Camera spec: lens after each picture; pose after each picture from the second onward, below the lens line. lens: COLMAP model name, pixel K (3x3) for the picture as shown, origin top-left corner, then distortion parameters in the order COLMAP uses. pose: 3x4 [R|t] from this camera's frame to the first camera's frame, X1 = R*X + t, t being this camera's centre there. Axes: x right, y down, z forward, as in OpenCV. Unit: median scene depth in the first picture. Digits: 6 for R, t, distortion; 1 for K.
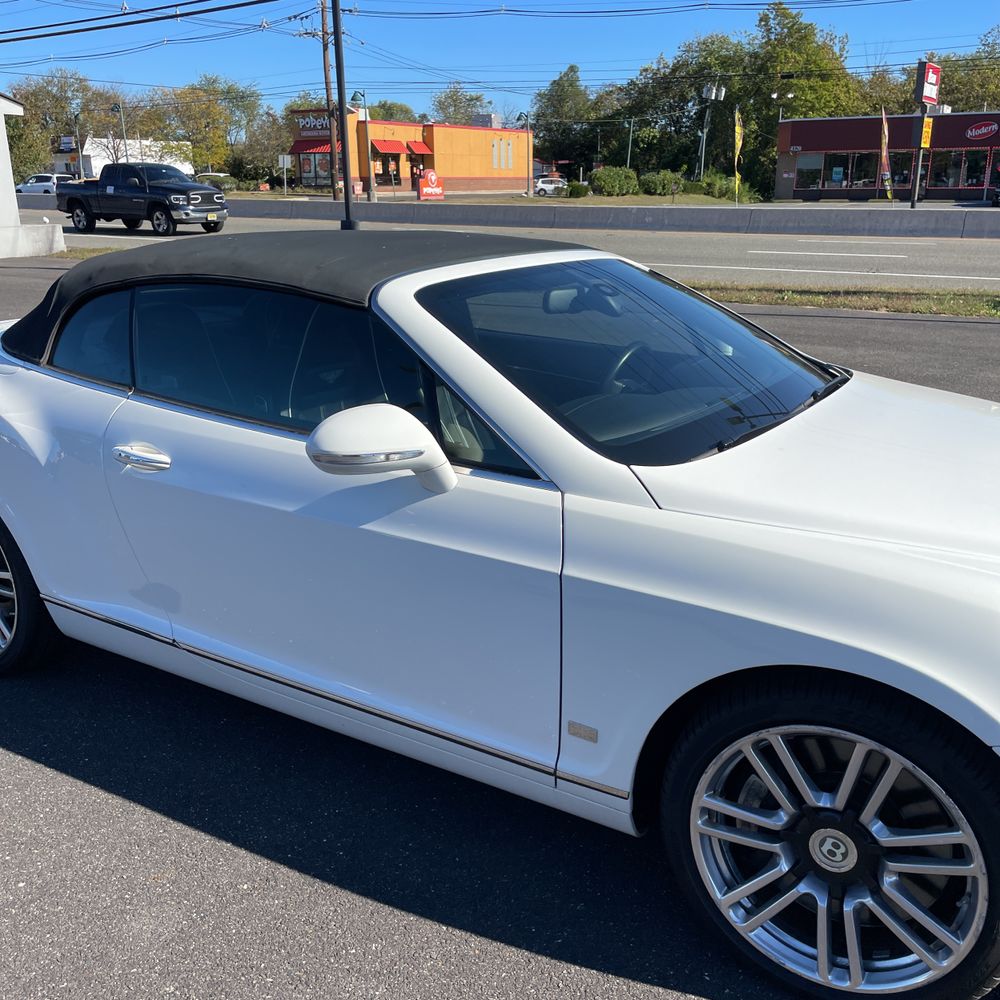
lens RADIAL K [[1040.8, 0, 500.0], [0, 1040.8, 500.0], [0, 0, 1]] dist [0.098301, -0.140300]
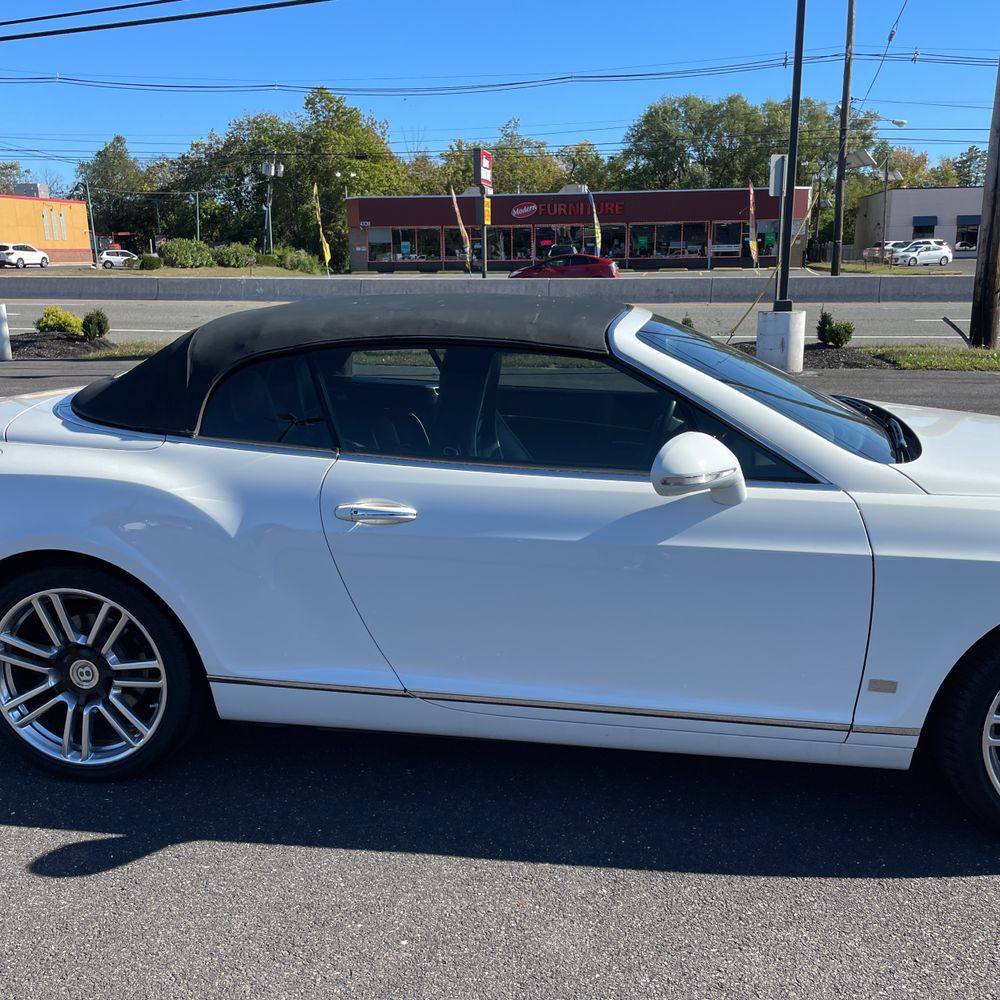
lens RADIAL K [[1044.9, 0, 488.9], [0, 1044.9, 498.5], [0, 0, 1]] dist [0.095726, -0.131315]
pose [[0.917395, -0.097640, 0.385815, -0.039804], [0.123047, 0.991526, -0.041652, 0.000081], [-0.378479, 0.085685, 0.921635, 0.001243]]
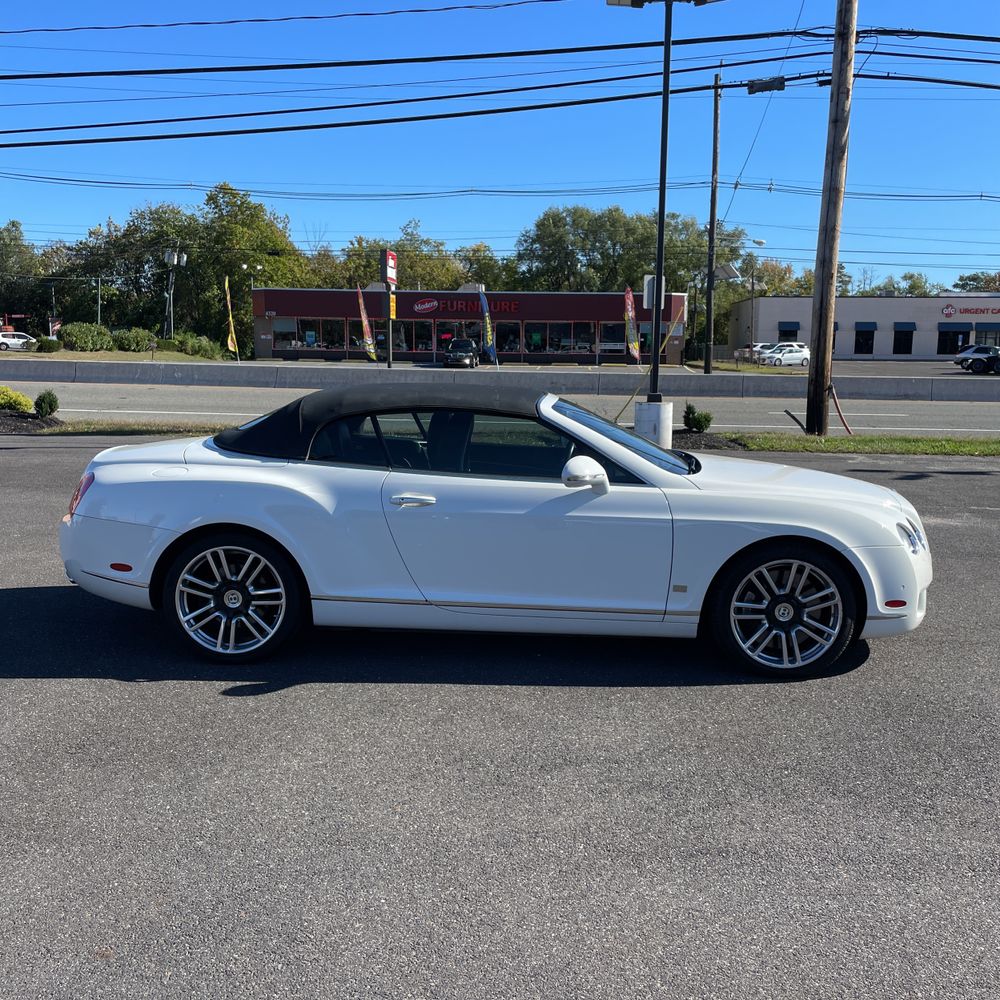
lens RADIAL K [[1063.4, 0, 513.2], [0, 1063.4, 473.9], [0, 0, 1]] dist [0.140028, -0.259974]
pose [[0.862094, -0.047998, 0.504469, -0.072086], [0.132309, 0.982293, -0.132643, 0.011918], [-0.489170, 0.181097, 0.853180, -0.045226]]
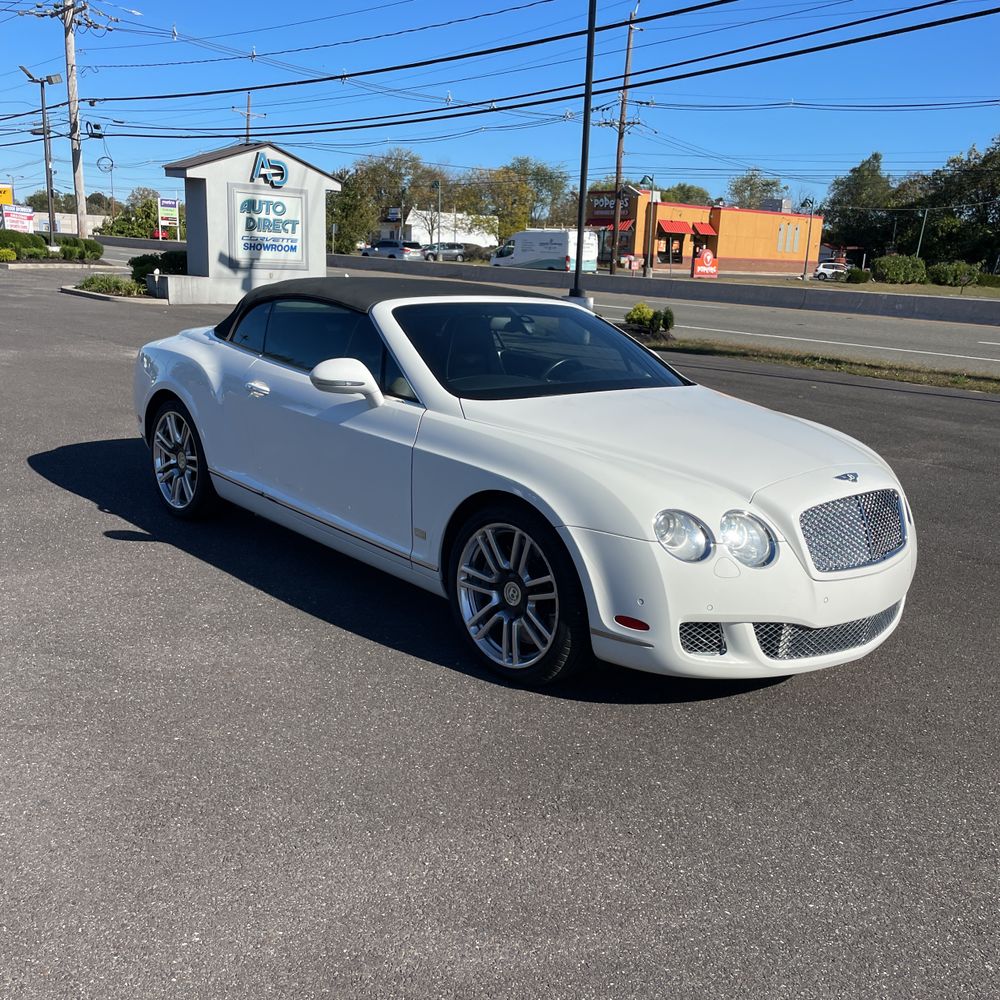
lens RADIAL K [[1044.9, 0, 488.9], [0, 1044.9, 498.5], [0, 0, 1]] dist [0.095726, -0.131315]
pose [[0.956618, 0.112560, -0.268722, 0.035493], [-0.130999, 0.990037, -0.051641, 0.012049], [0.260232, 0.084603, 0.961832, -0.040912]]
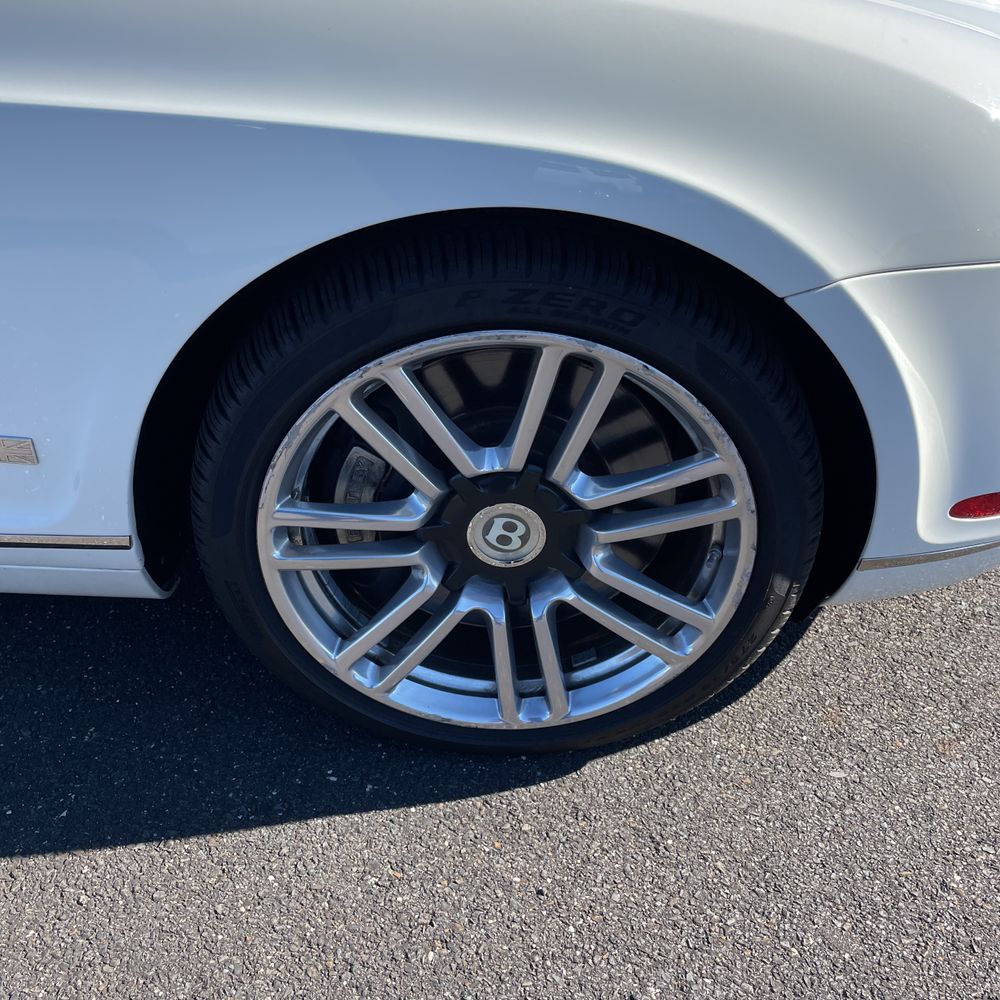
lens RADIAL K [[1020.3, 0, 517.9], [0, 1020.3, 498.4], [0, 0, 1]] dist [0.083105, -0.122344]
pose [[0.856918, -0.267735, 0.440465, 0.003366], [0.110989, 0.930316, 0.349562, 0.005140], [-0.503361, -0.250659, 0.826920, 0.024111]]
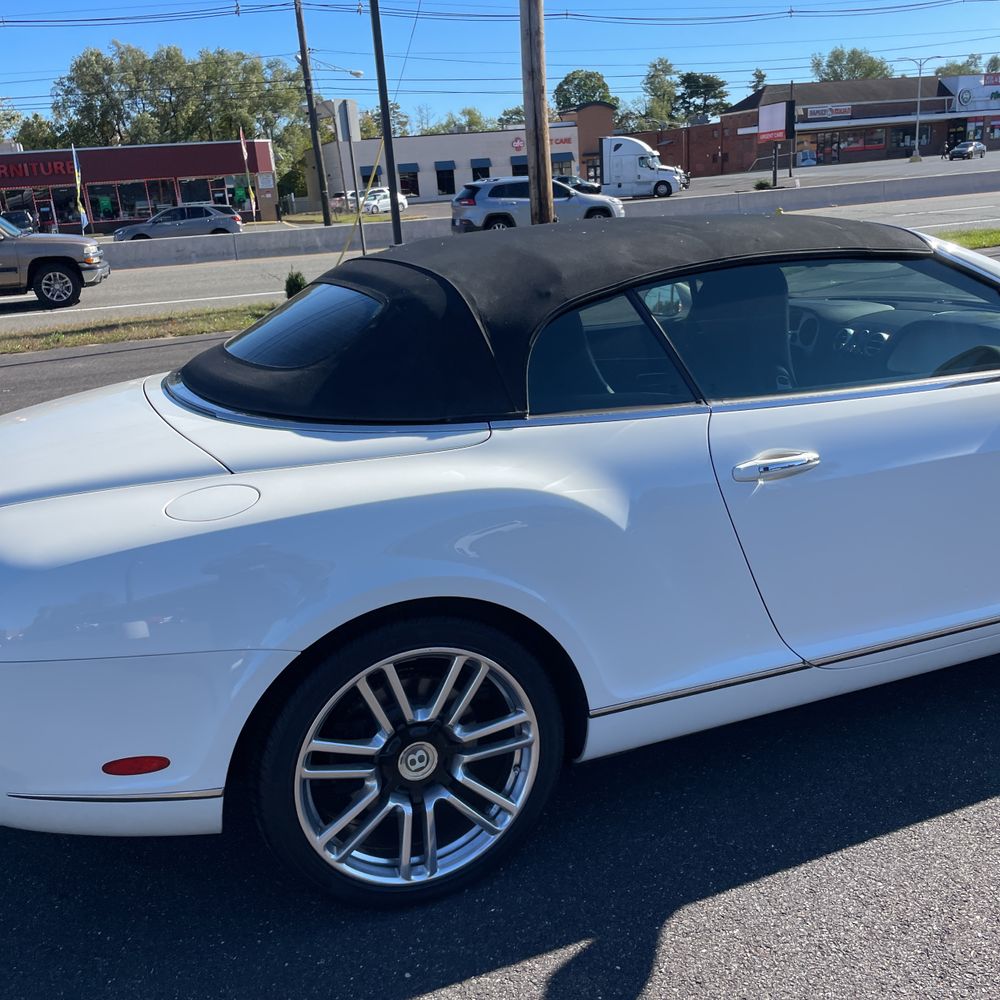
lens RADIAL K [[1040.8, 0, 500.0], [0, 1040.8, 500.0], [0, 0, 1]] dist [0.098301, -0.140300]
pose [[0.586968, -0.271621, 0.762687, -0.072097], [0.302463, 0.947401, 0.104628, -0.010990], [-0.750989, 0.169271, 0.638249, 0.039414]]
